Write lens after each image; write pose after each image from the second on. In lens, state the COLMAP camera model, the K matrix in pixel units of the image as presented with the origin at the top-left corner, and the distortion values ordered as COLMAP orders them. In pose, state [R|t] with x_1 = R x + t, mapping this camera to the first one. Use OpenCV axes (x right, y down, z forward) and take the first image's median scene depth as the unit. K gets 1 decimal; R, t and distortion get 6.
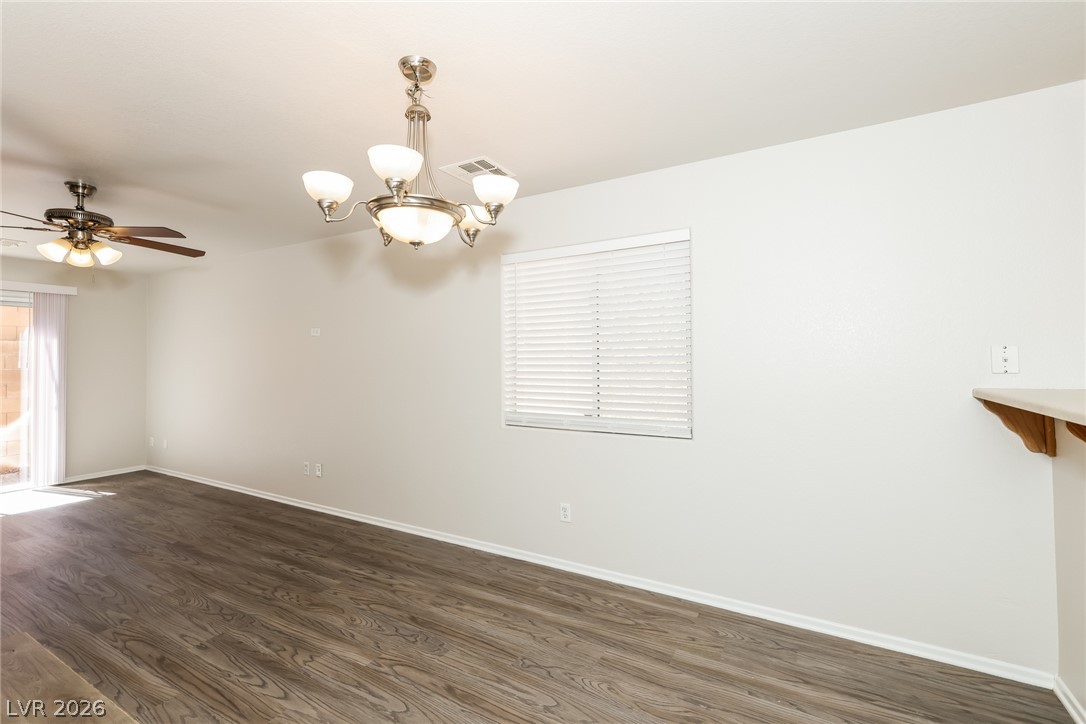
lens RADIAL K [[427.2, 0, 544.3], [0, 427.2, 379.2], [0, 0, 1]] dist [-0.007829, 0.001074]
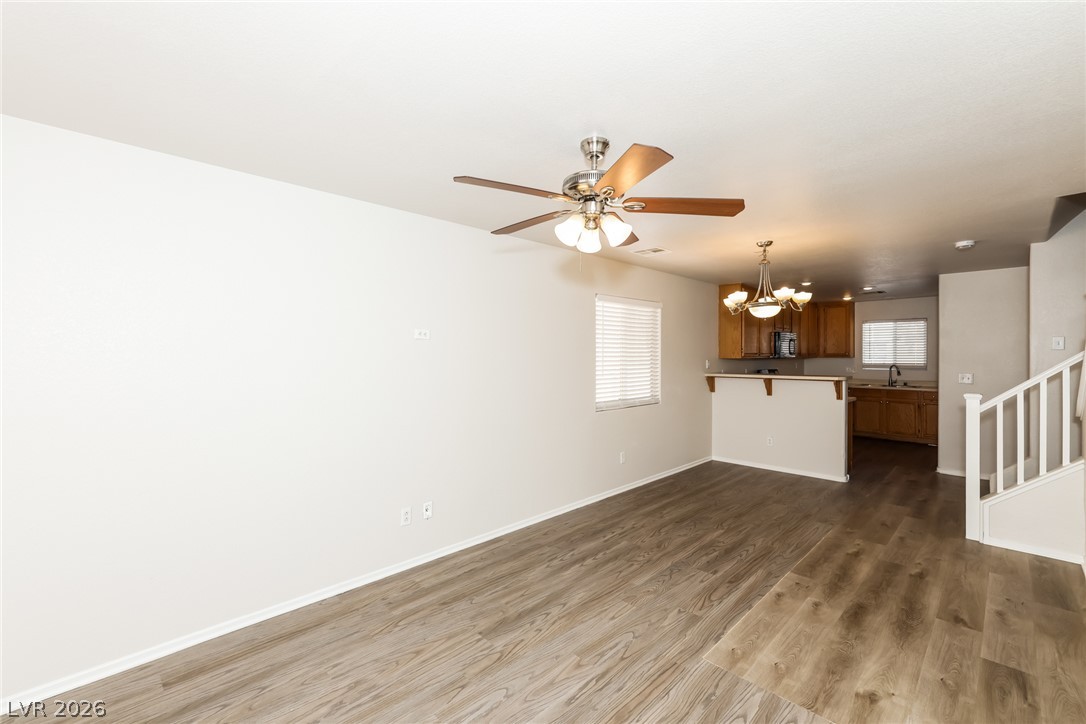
lens RADIAL K [[456.8, 0, 502.2], [0, 456.8, 354.2], [0, 0, 1]] dist [0.012670, -0.002079]
pose [[0.364920, 0.007248, 0.931011, -1.870593], [0.043485, 0.998746, -0.024819, -0.072930], [-0.930023, 0.049542, 0.364147, 0.791122]]
